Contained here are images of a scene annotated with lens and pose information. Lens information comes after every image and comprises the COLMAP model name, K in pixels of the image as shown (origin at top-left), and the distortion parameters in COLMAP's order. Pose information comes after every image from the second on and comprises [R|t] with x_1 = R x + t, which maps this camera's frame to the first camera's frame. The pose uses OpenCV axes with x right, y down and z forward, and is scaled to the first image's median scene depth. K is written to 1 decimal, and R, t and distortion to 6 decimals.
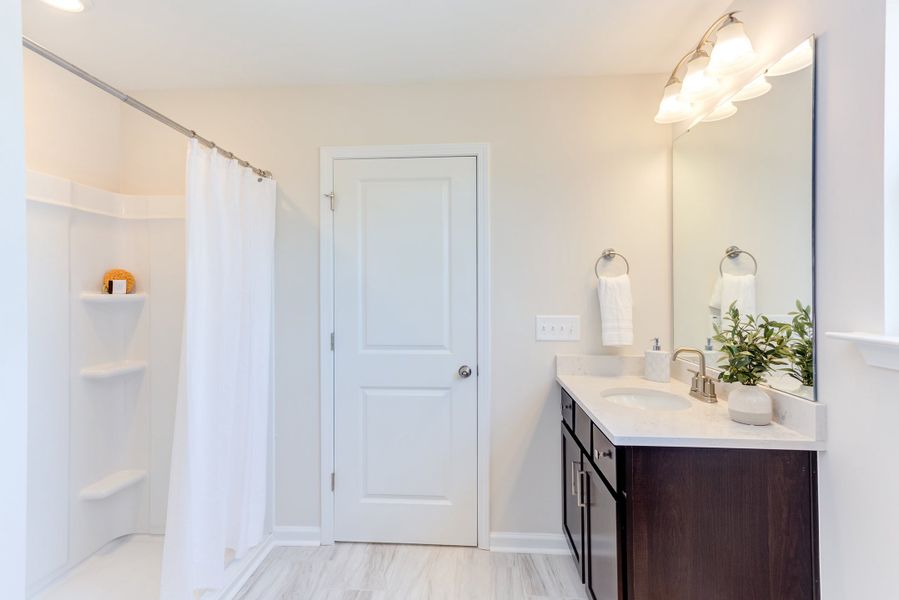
lens RADIAL K [[445.8, 0, 447.5], [0, 445.8, 293.0], [0, 0, 1]] dist [0.013119, 0.001617]
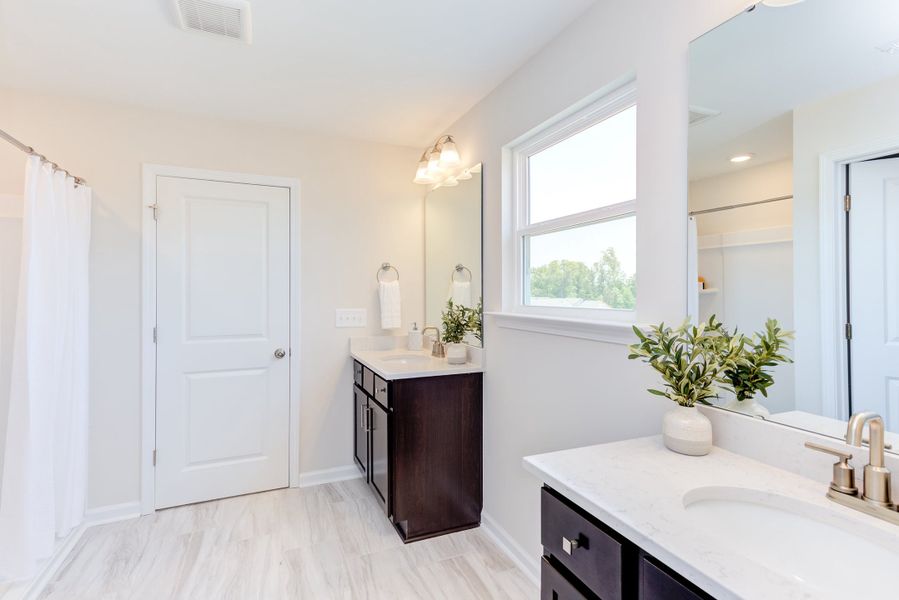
lens RADIAL K [[445.8, 0, 447.5], [0, 445.8, 293.0], [0, 0, 1]] dist [0.013119, 0.001617]
pose [[0.890702, 0.002779, 0.454579, -0.128410], [-0.002028, 0.999996, -0.002140, 0.002997], [-0.454583, 0.000984, 0.890704, -0.410522]]
